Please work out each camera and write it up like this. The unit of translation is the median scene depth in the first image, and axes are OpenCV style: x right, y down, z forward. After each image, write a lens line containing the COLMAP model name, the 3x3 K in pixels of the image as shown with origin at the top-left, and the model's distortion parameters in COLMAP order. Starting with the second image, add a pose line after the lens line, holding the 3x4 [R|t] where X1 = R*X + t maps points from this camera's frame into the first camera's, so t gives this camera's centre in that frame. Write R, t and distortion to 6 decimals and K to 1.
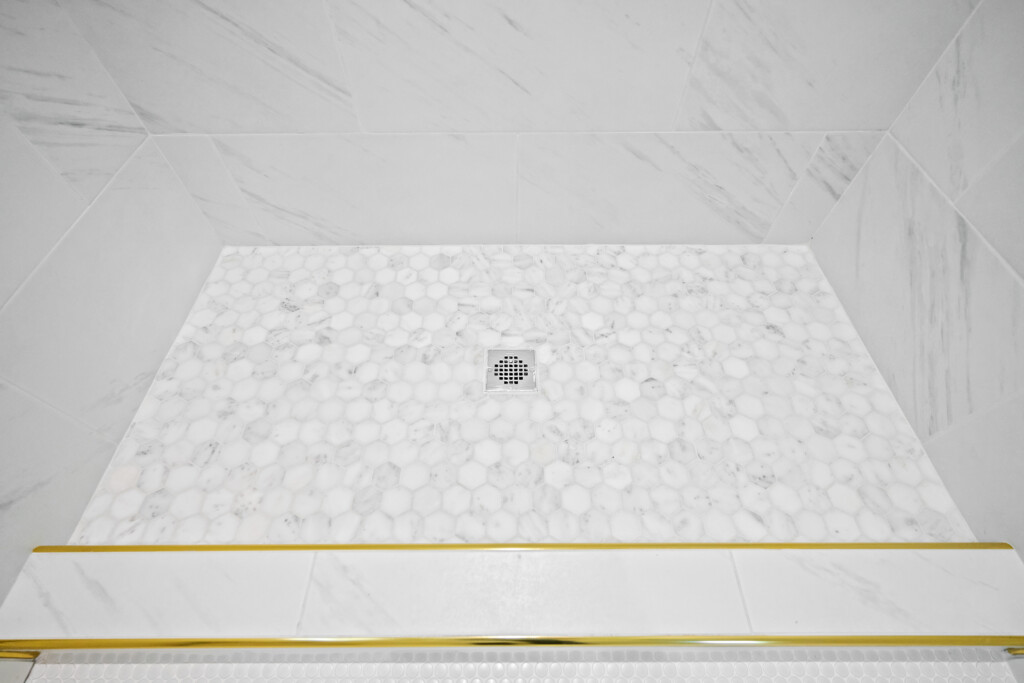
lens RADIAL K [[465.2, 0, 511.9], [0, 465.2, 343.1], [0, 0, 1]] dist [0.001572, -0.000096]
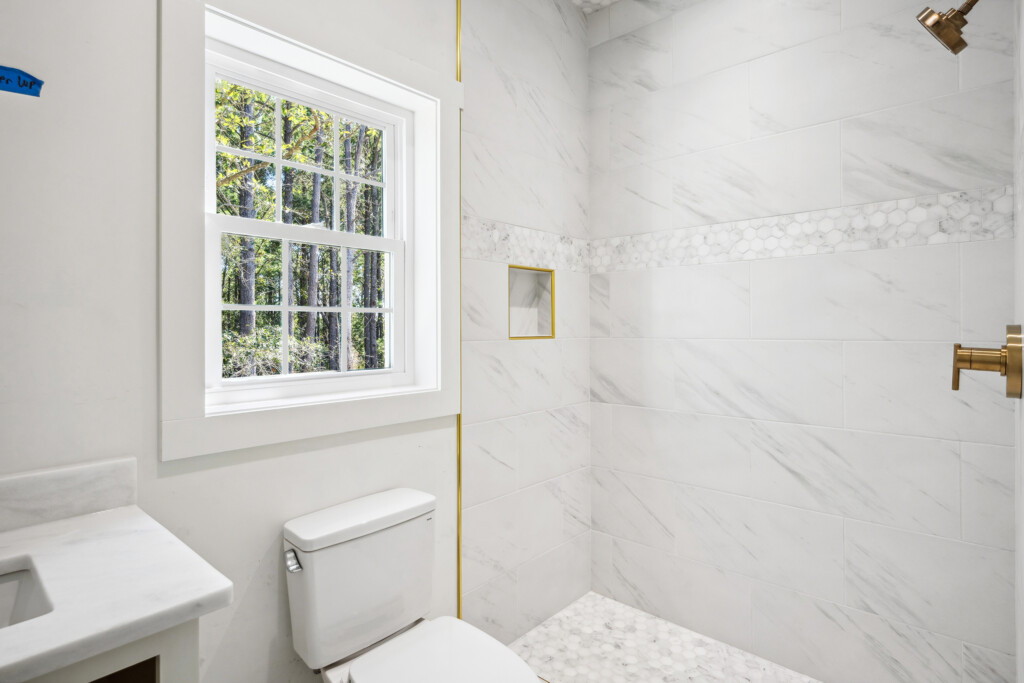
lens RADIAL K [[540.3, 0, 507.7], [0, 540.3, 336.9], [0, 0, 1]] dist [-0.000502, 0.000125]
pose [[0.743581, 0.018632, -0.668387, 0.658465], [-0.541924, 0.602332, -0.586101, 0.721730], [0.391671, 0.798028, 0.457980, -1.092950]]
